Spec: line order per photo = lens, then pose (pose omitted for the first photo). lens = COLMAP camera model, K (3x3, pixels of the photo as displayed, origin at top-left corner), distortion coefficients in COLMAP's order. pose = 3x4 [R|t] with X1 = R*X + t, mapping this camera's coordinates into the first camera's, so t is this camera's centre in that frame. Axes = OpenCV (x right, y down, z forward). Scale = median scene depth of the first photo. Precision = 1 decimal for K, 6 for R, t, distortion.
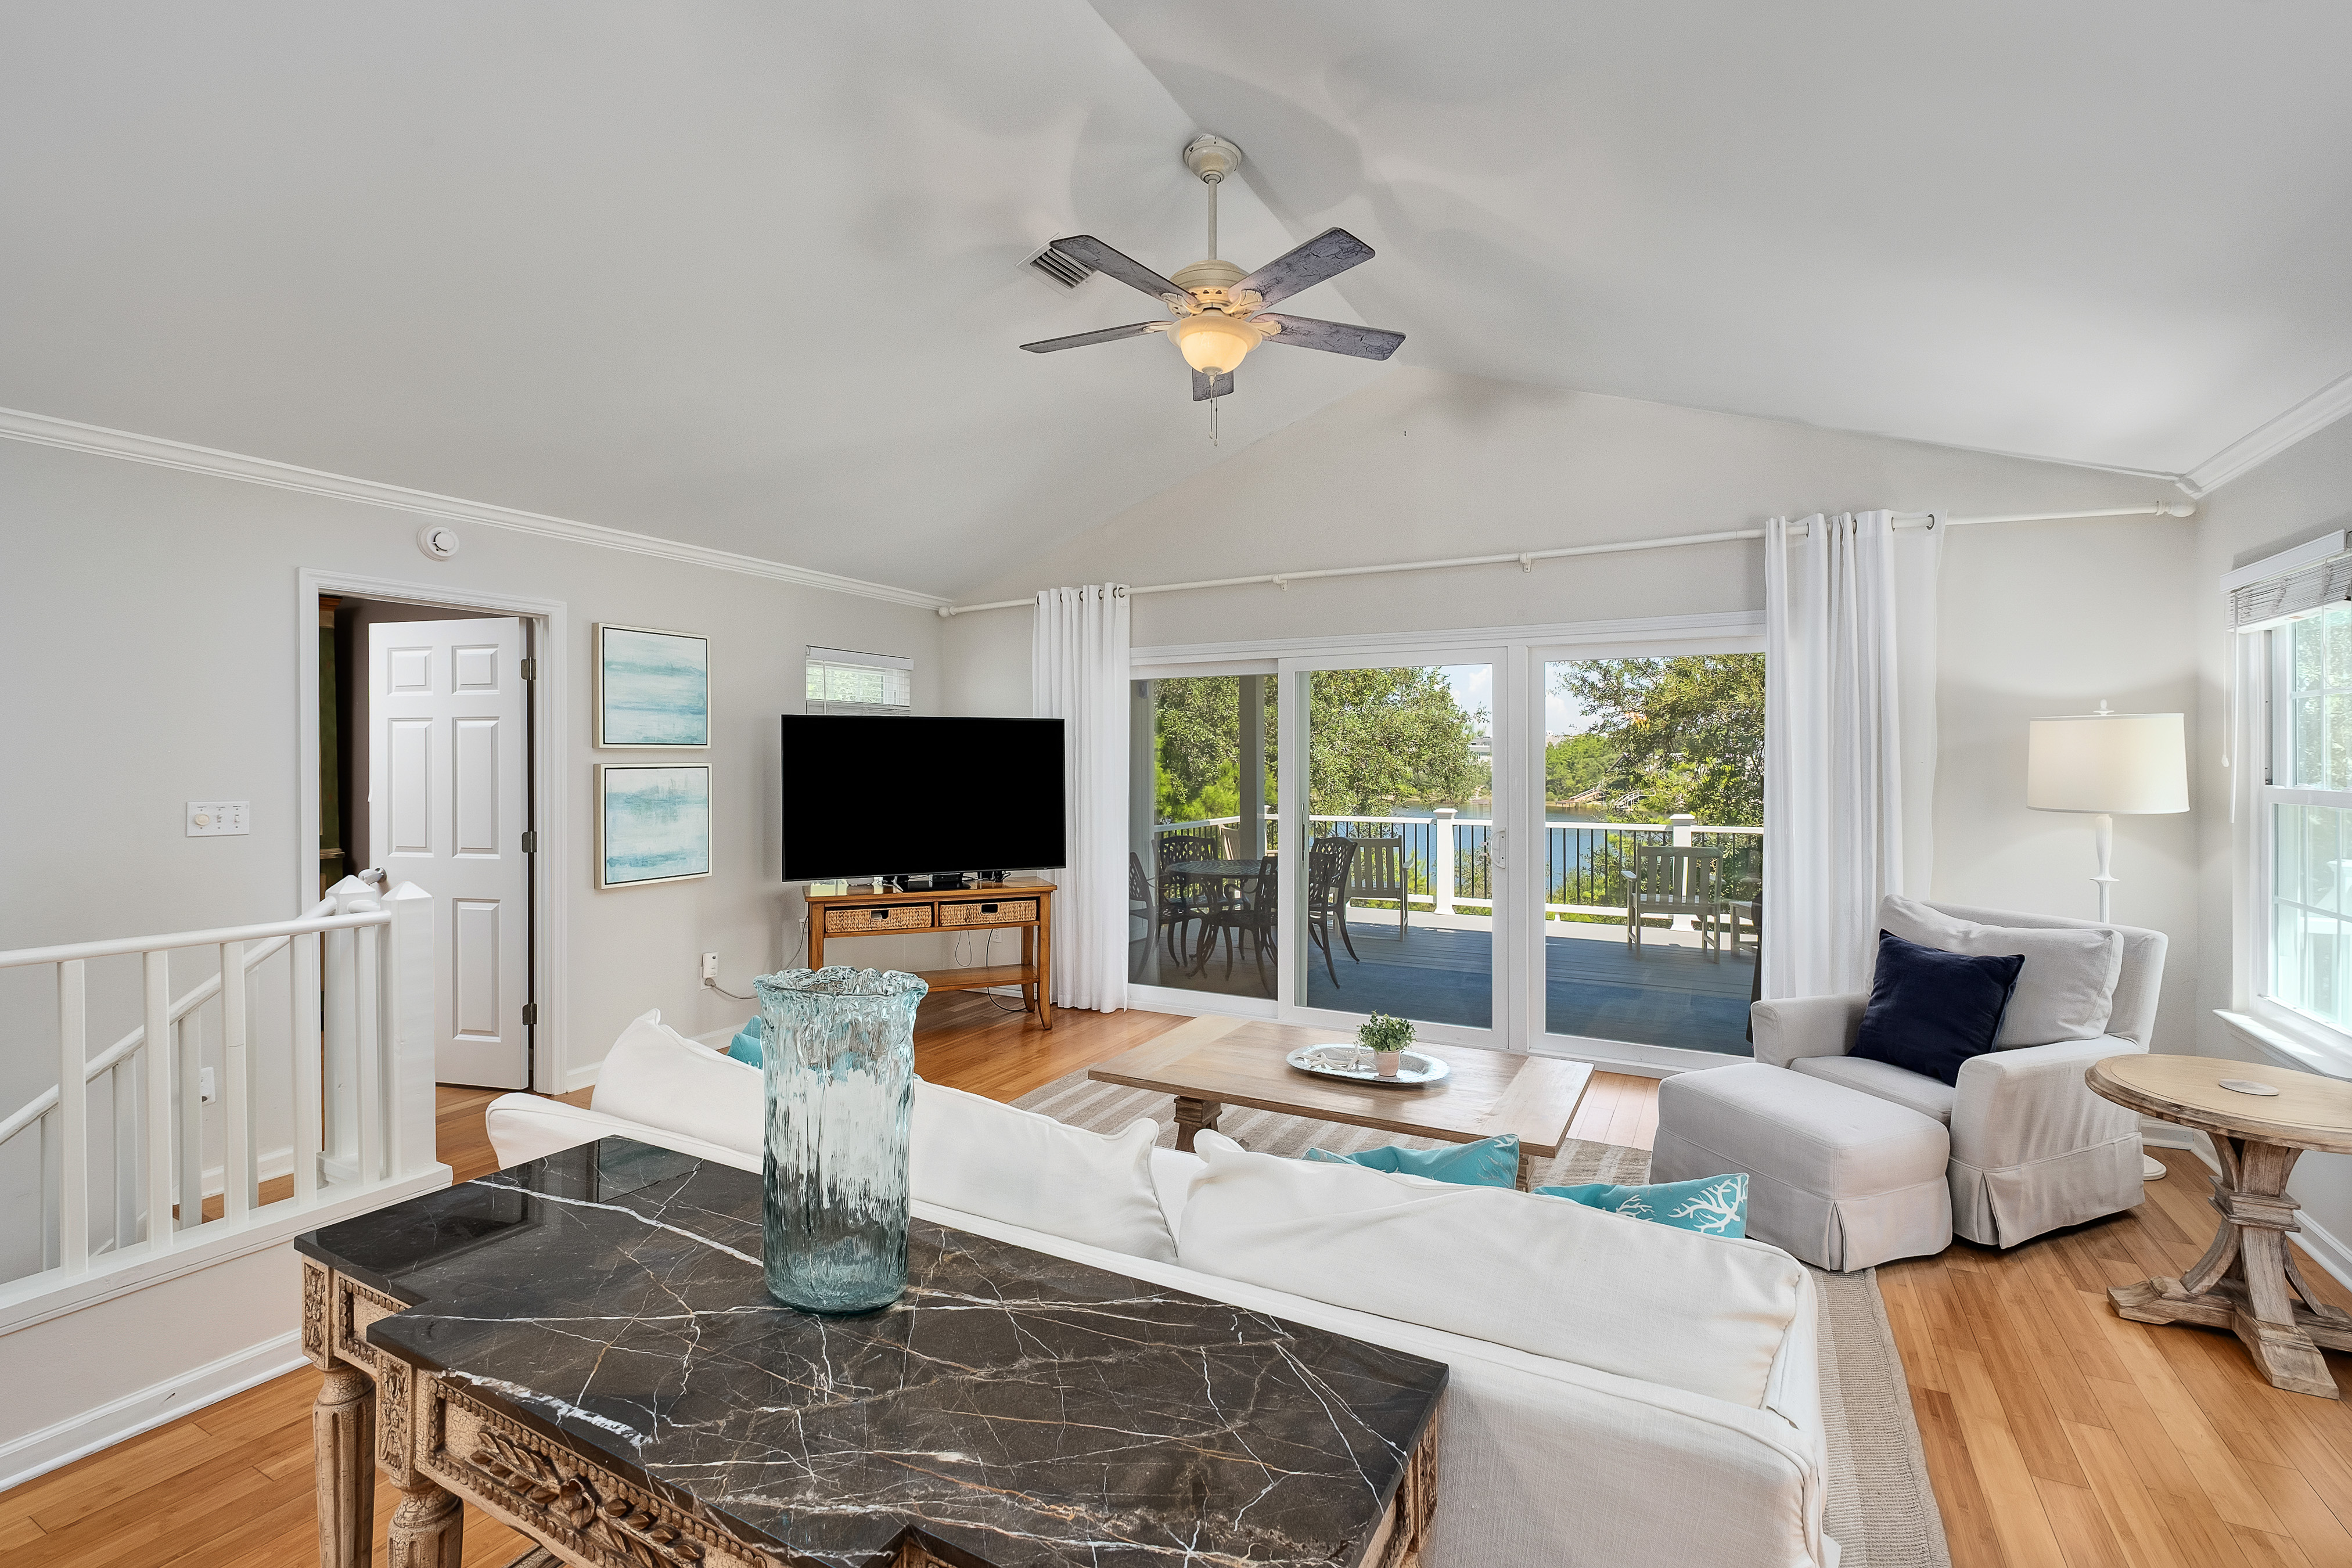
lens RADIAL K [[1034.7, 0, 1165.5], [0, 1034.7, 767.1], [0, 0, 1]] dist [-0.000758, -0.001163]
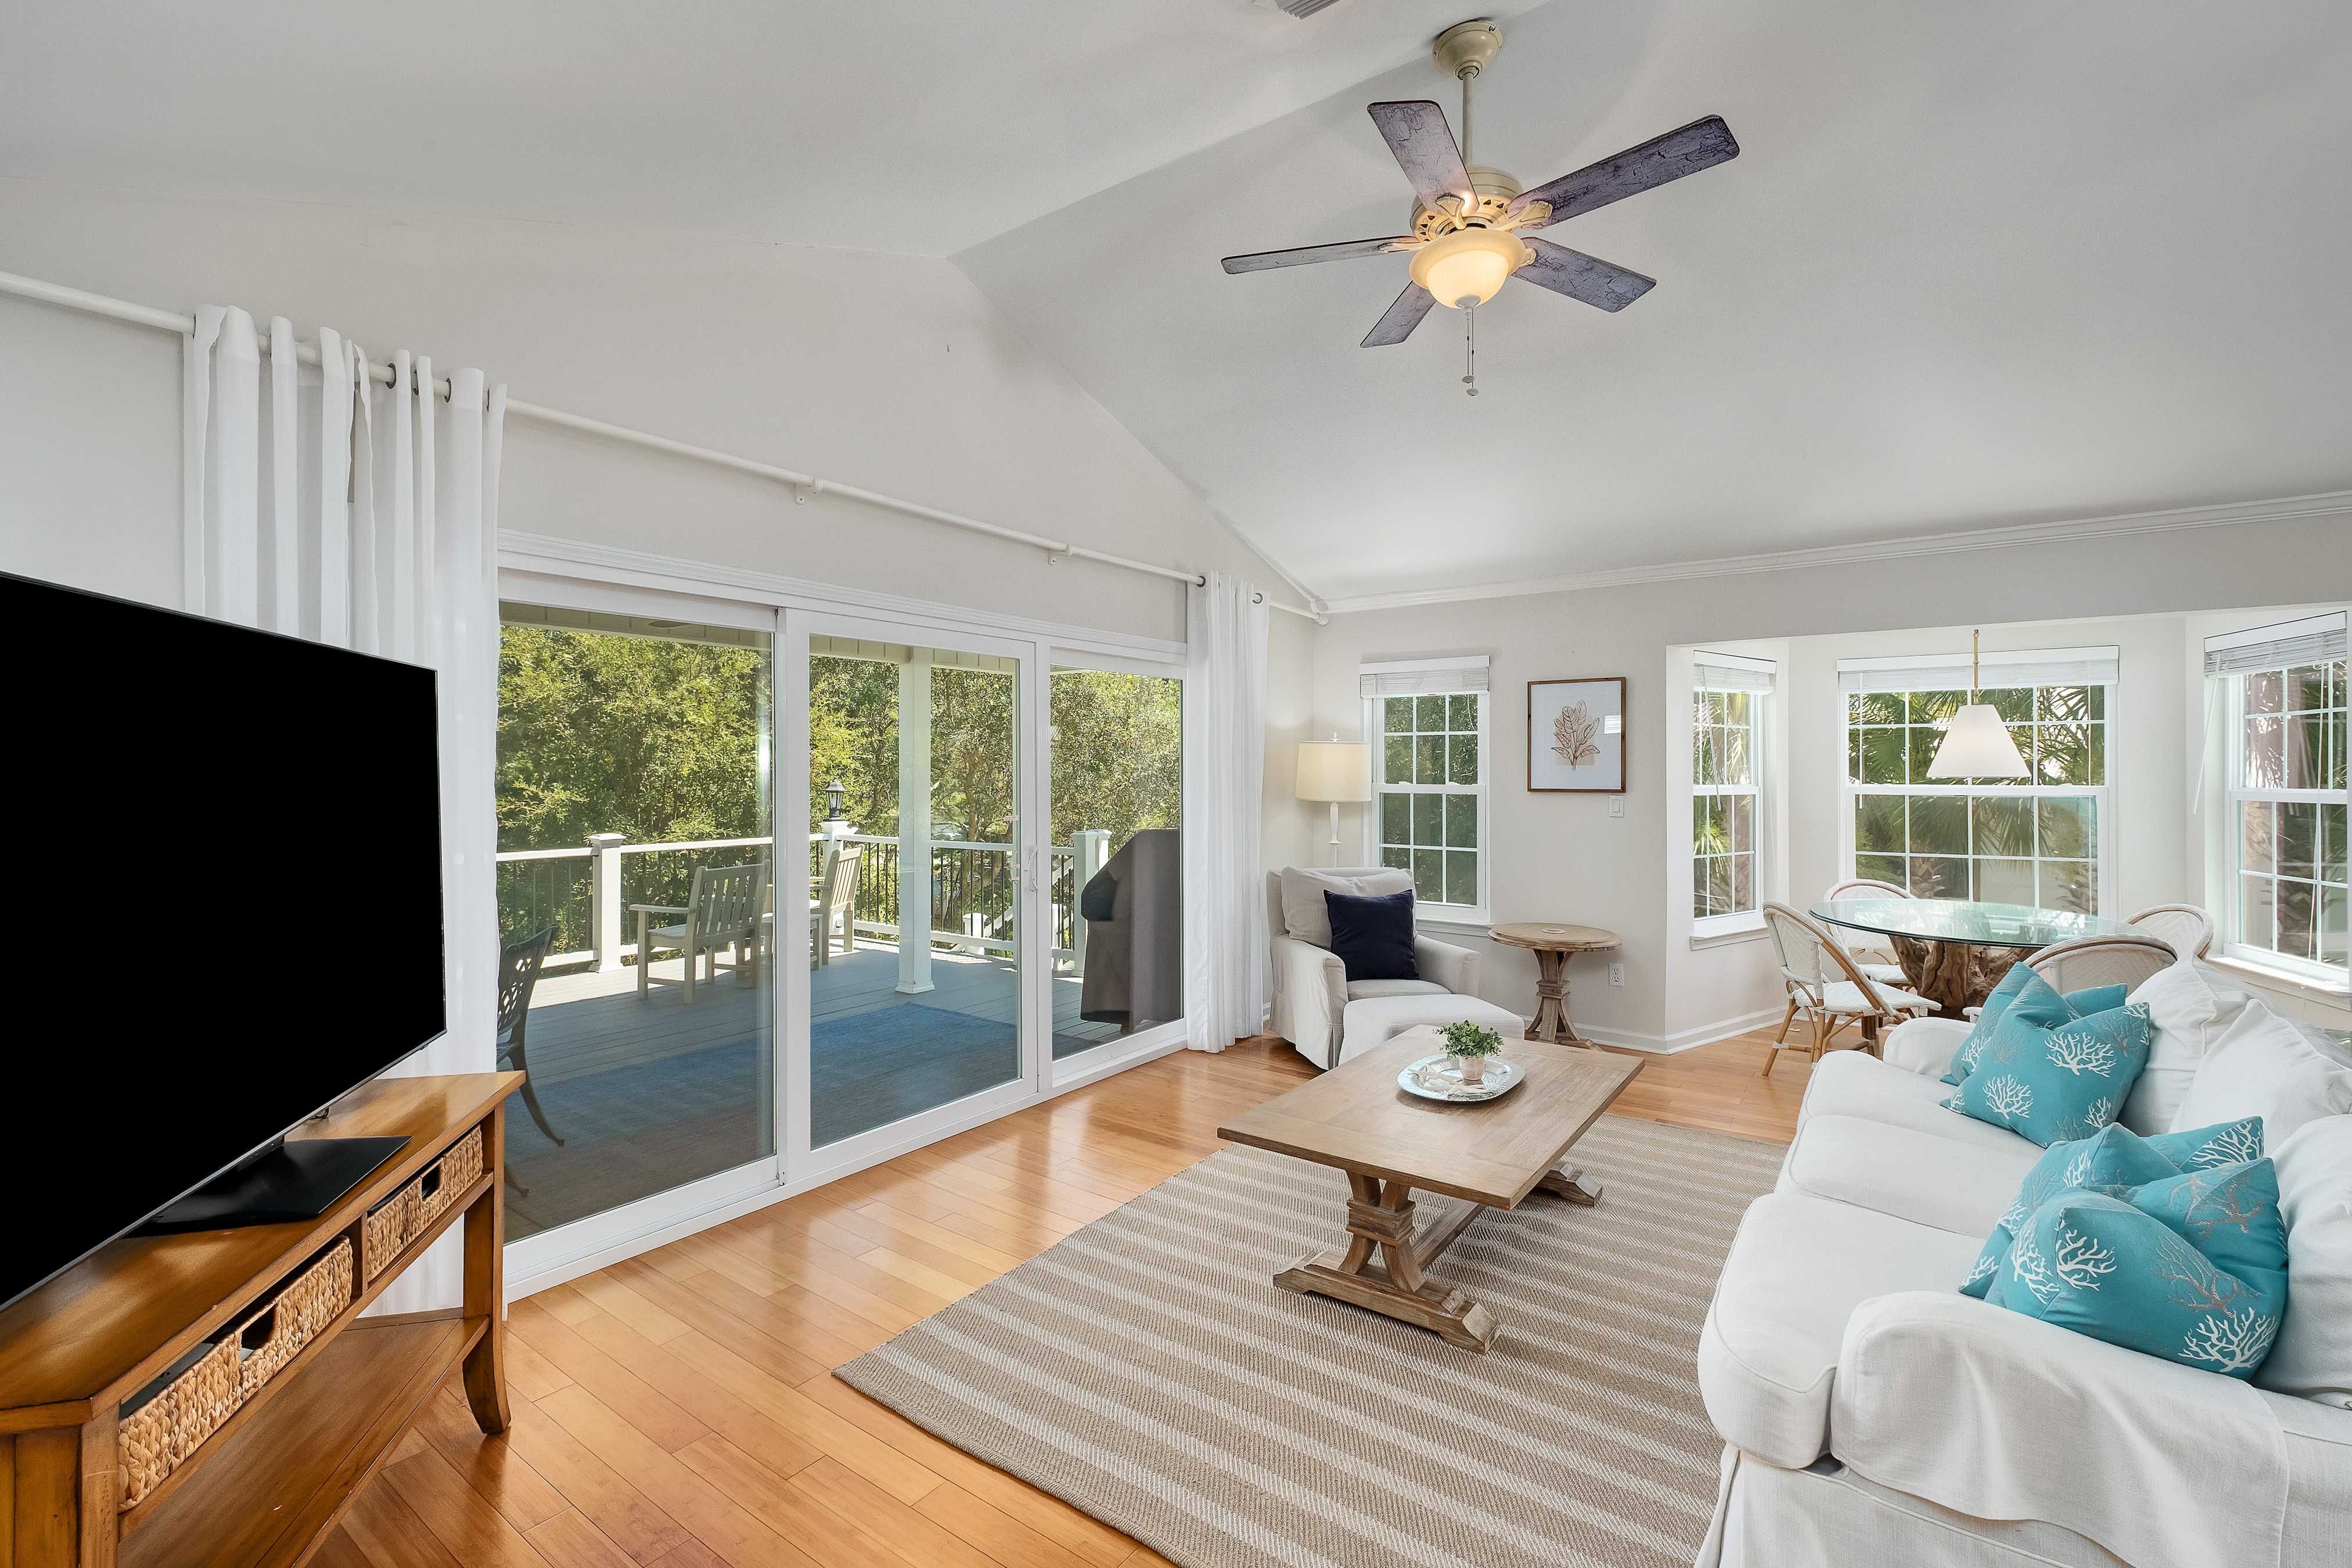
lens RADIAL K [[1017.7, 0, 1179.8], [0, 1017.7, 766.9], [0, 0, 1]] dist [0.000765, -0.003618]
pose [[0.134461, 0.001777, 0.990917, -0.519713], [0.008907, 0.999956, -0.003002, -0.005121], [-0.990879, 0.009230, 0.134440, 0.748739]]
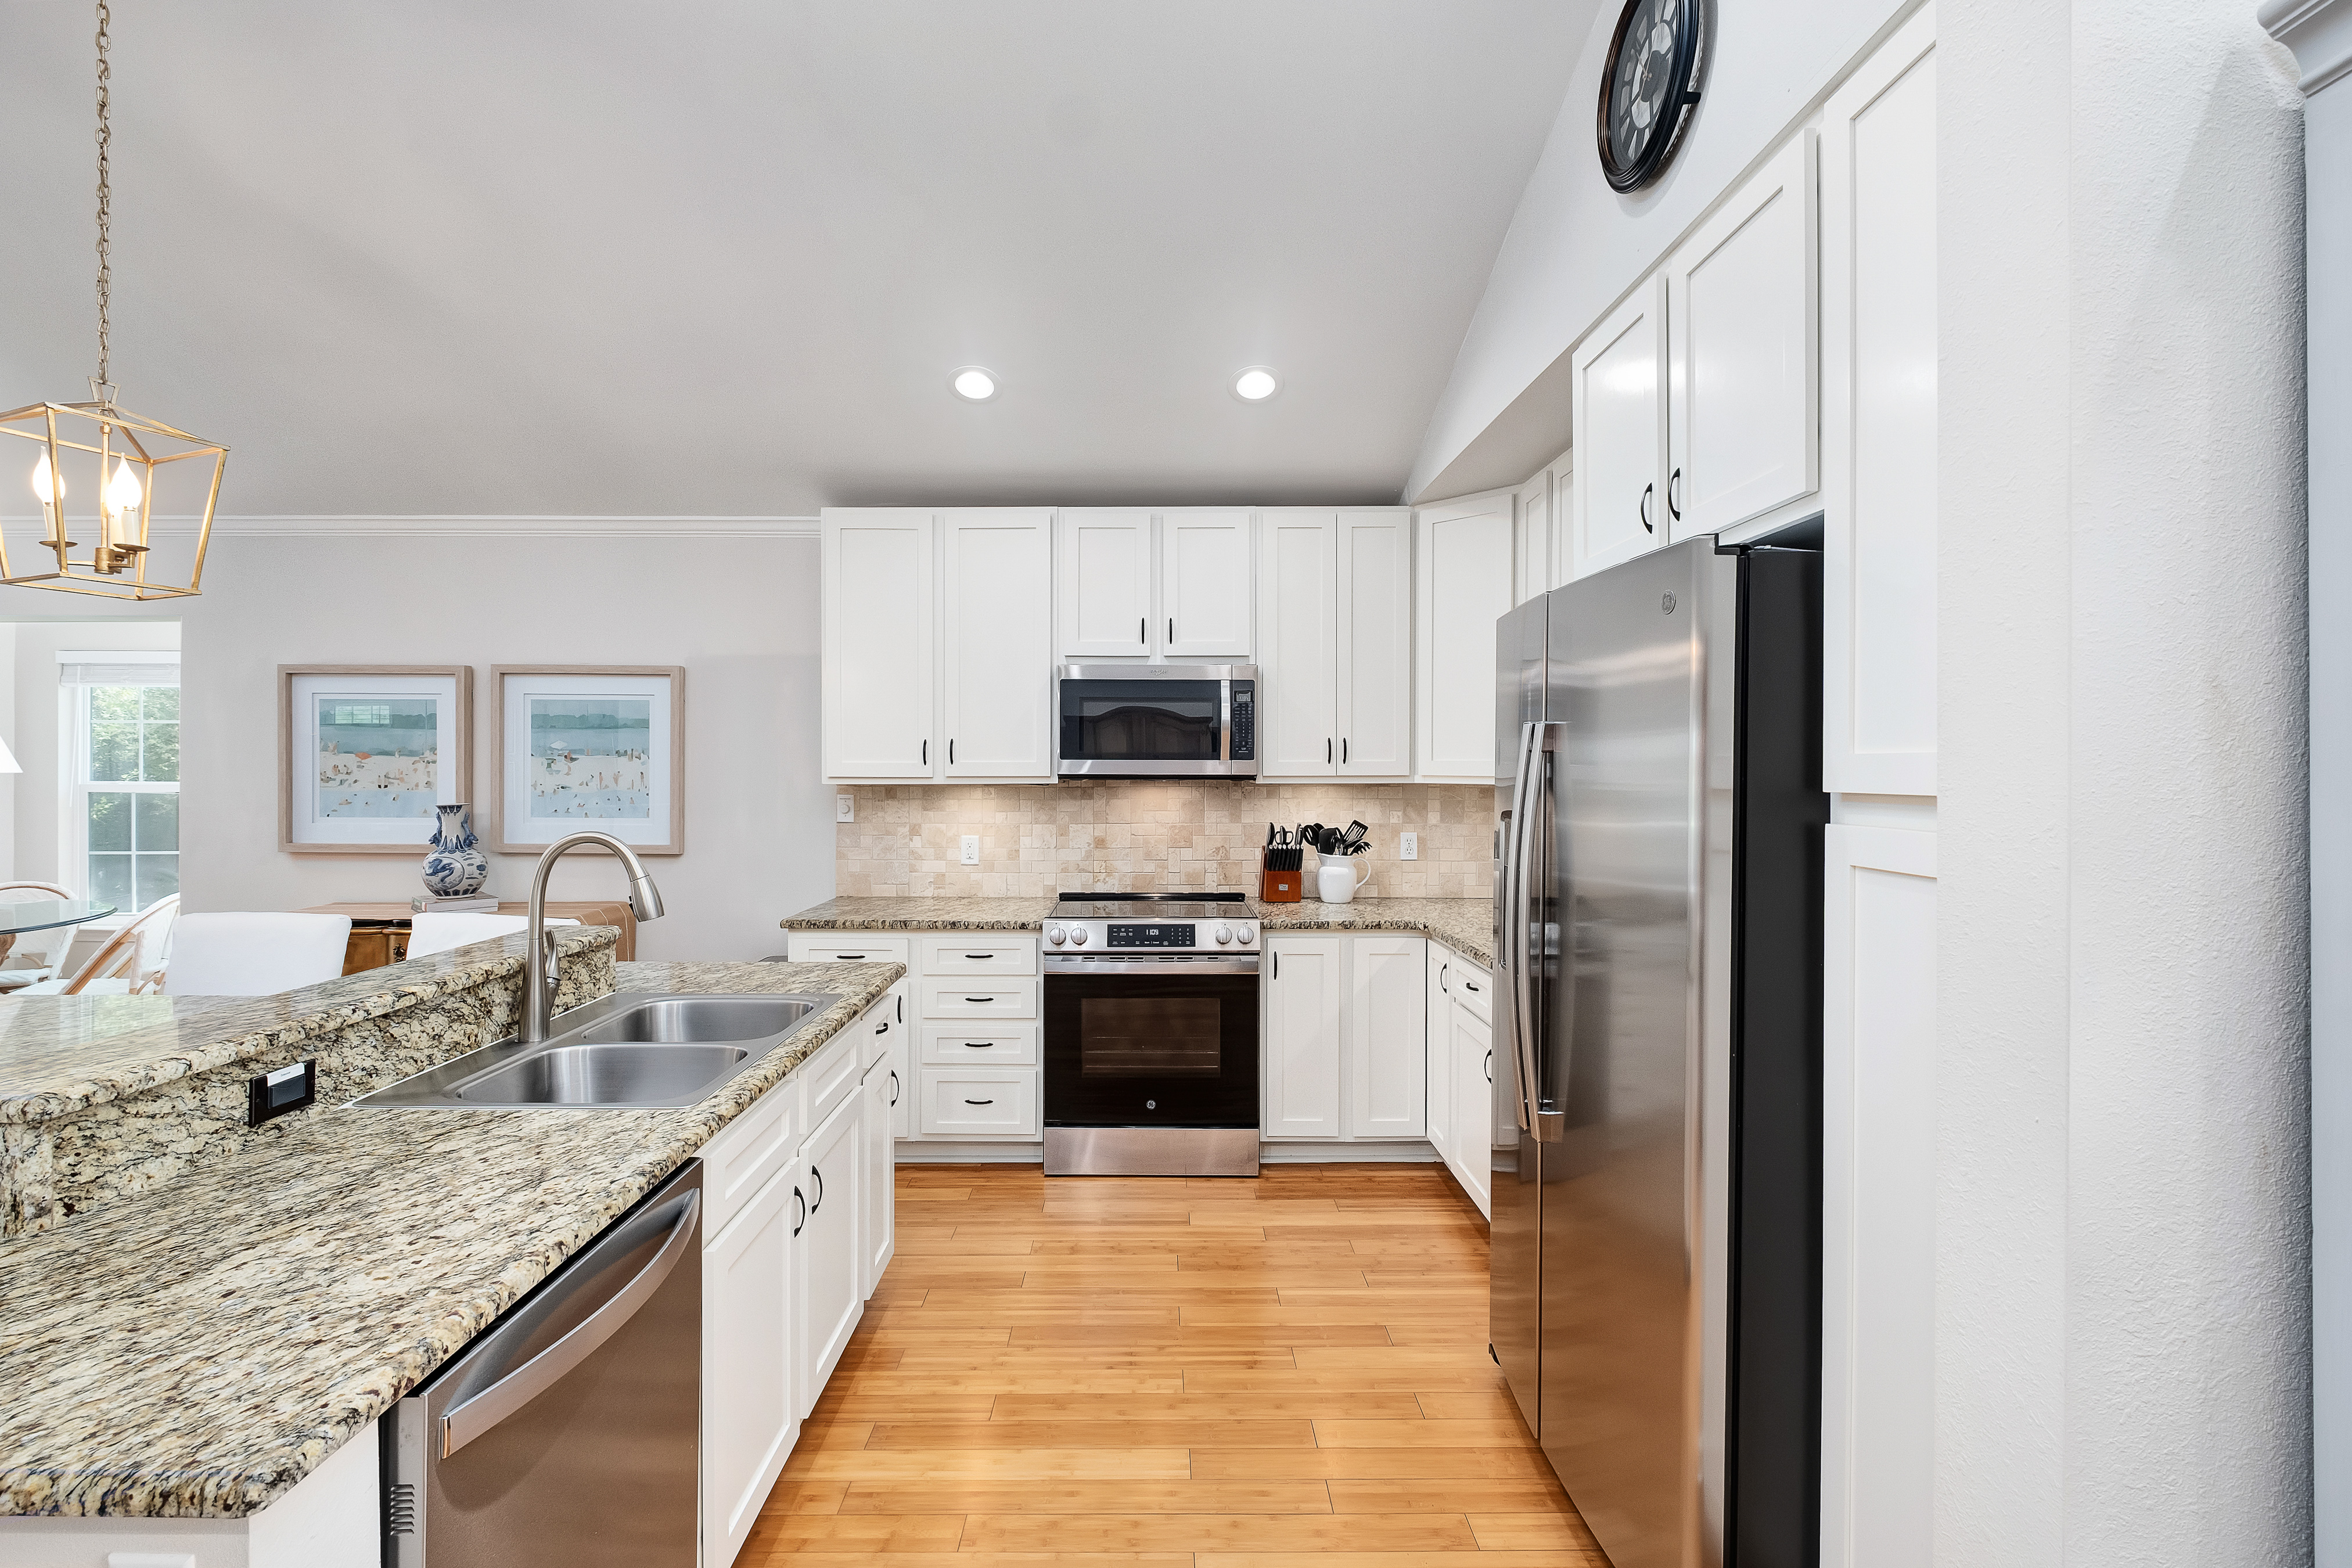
lens RADIAL K [[1034.7, 0, 1165.5], [0, 1034.7, 767.1], [0, 0, 1]] dist [-0.000758, -0.001163]
pose [[-0.466717, -0.001600, 0.884405, -0.809820], [0.005243, 0.999976, 0.004576, 0.002666], [-0.884391, 0.006773, -0.466698, -0.358977]]
